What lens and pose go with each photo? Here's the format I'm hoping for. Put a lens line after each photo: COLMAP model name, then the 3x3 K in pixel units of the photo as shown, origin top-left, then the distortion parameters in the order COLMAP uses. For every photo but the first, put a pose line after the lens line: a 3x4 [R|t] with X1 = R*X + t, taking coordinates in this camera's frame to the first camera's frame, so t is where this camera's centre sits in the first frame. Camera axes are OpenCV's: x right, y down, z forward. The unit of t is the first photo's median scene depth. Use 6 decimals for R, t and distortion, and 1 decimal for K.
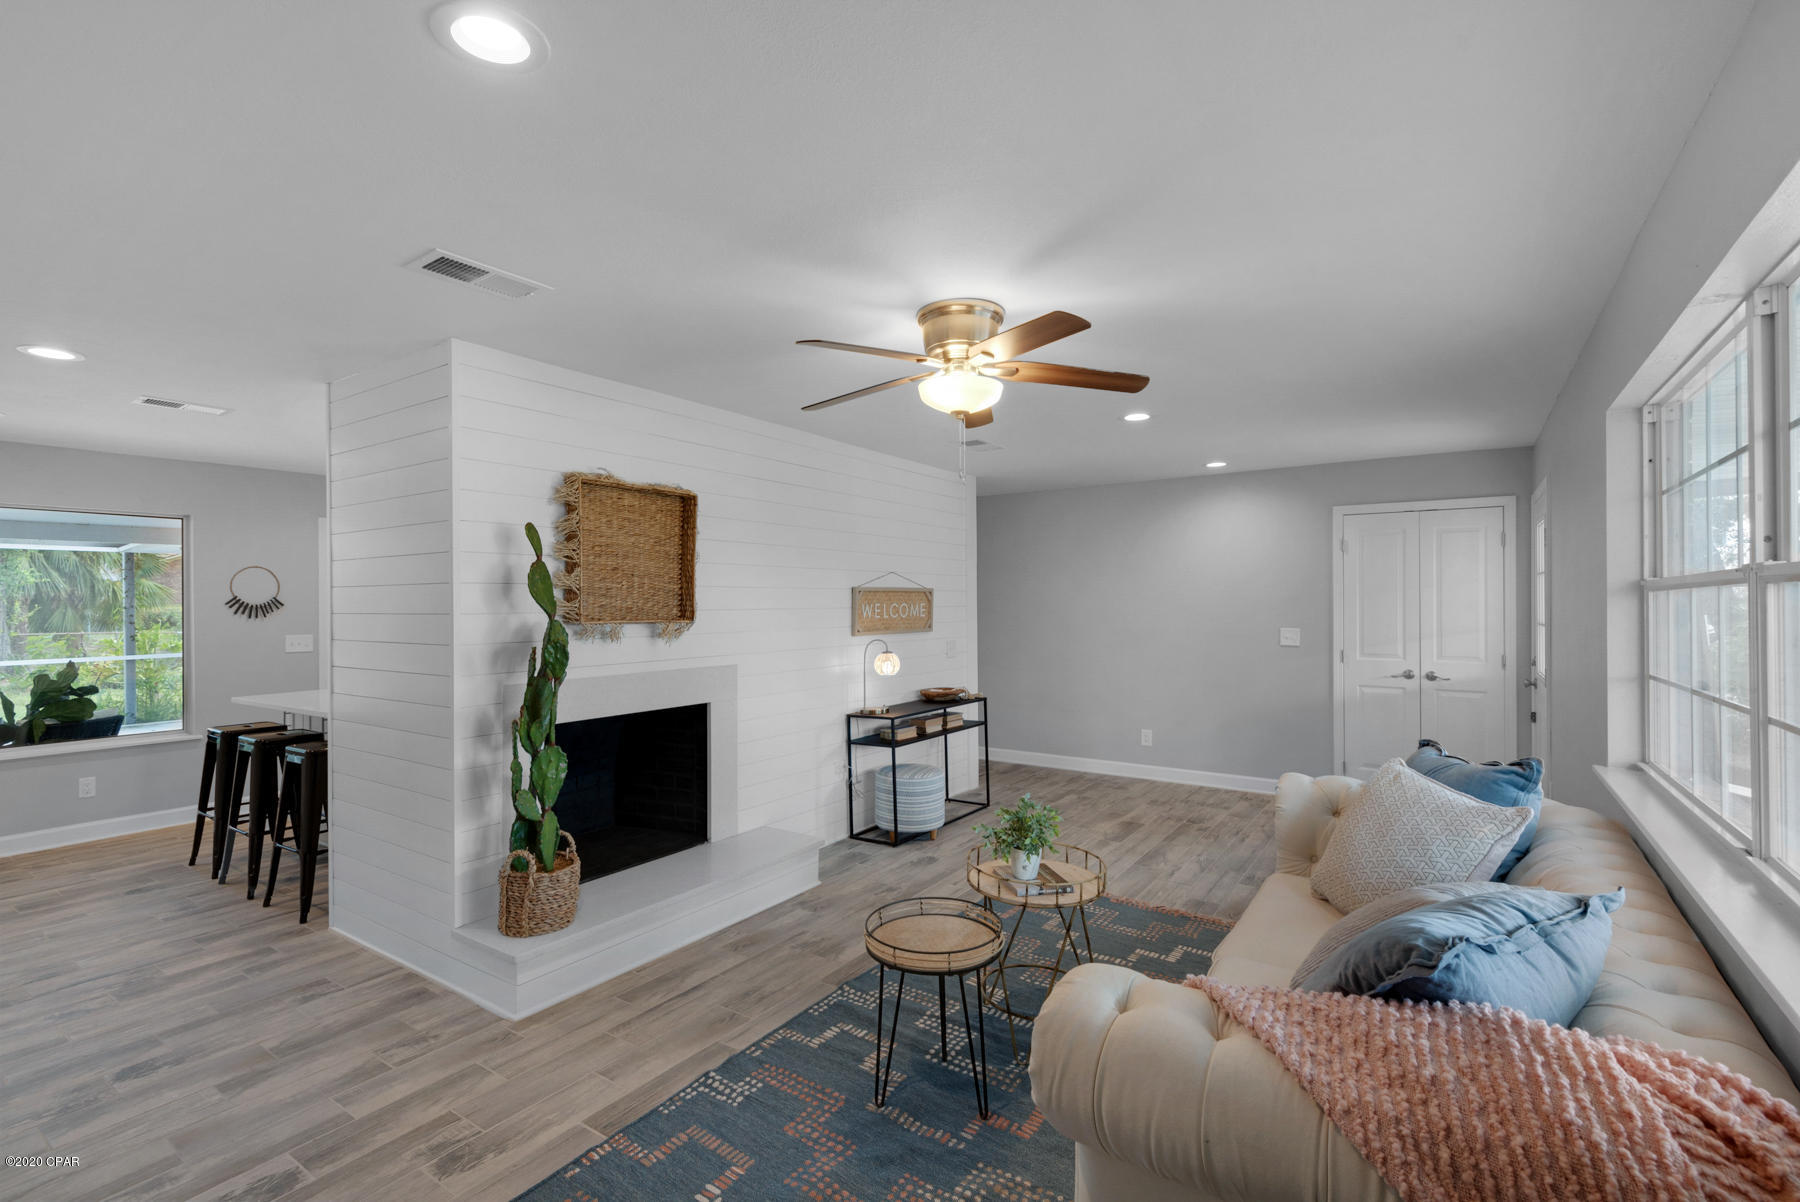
lens RADIAL K [[808.0, 0, 891.4], [0, 808.0, 612.5], [0, 0, 1]] dist [0.017253, -0.004959]
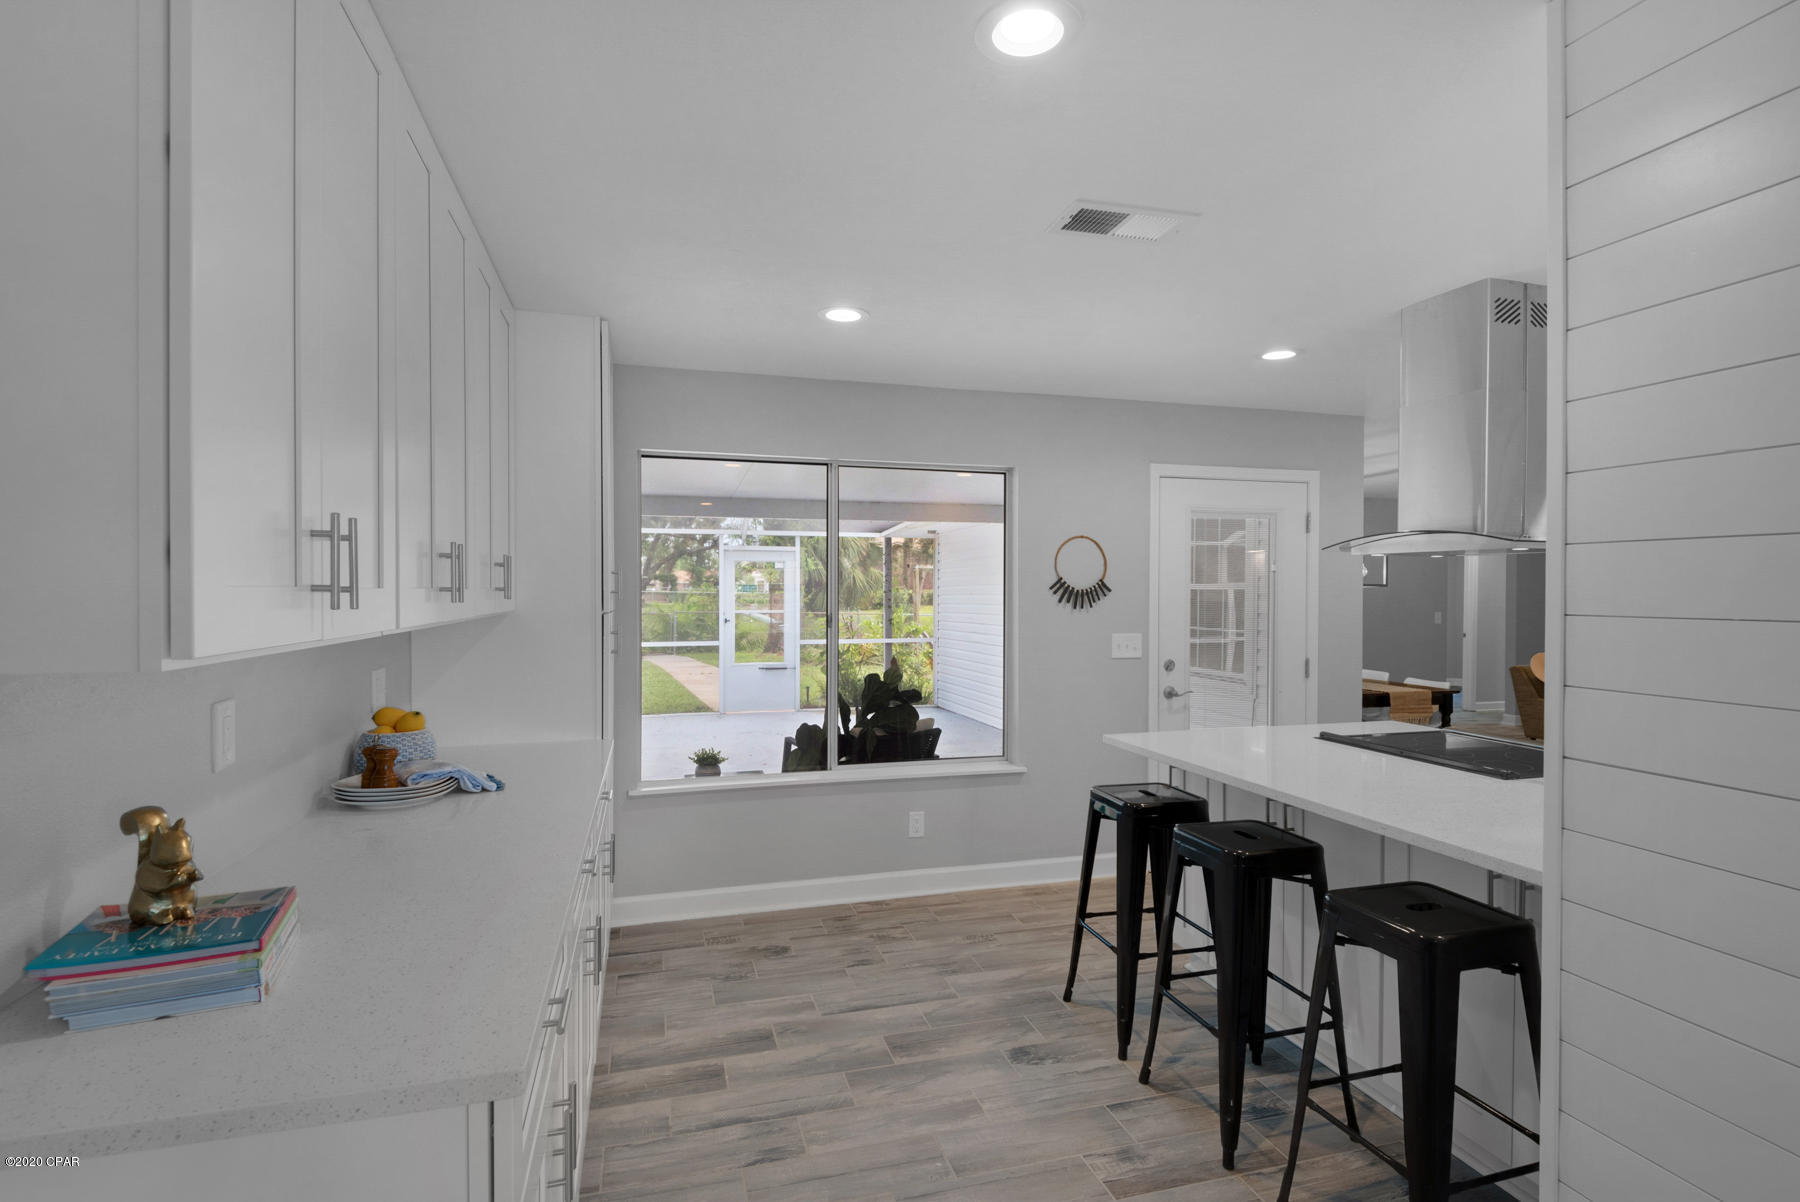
lens RADIAL K [[884.1, 0, 900.9], [0, 884.1, 601.9], [0, 0, 1]] dist [0.024725, 0.000058]
pose [[0.772147, 0.017337, -0.635207, -0.674127], [-0.016782, 0.999835, 0.006889, -0.002432], [0.635222, 0.005340, 0.772311, 0.497006]]
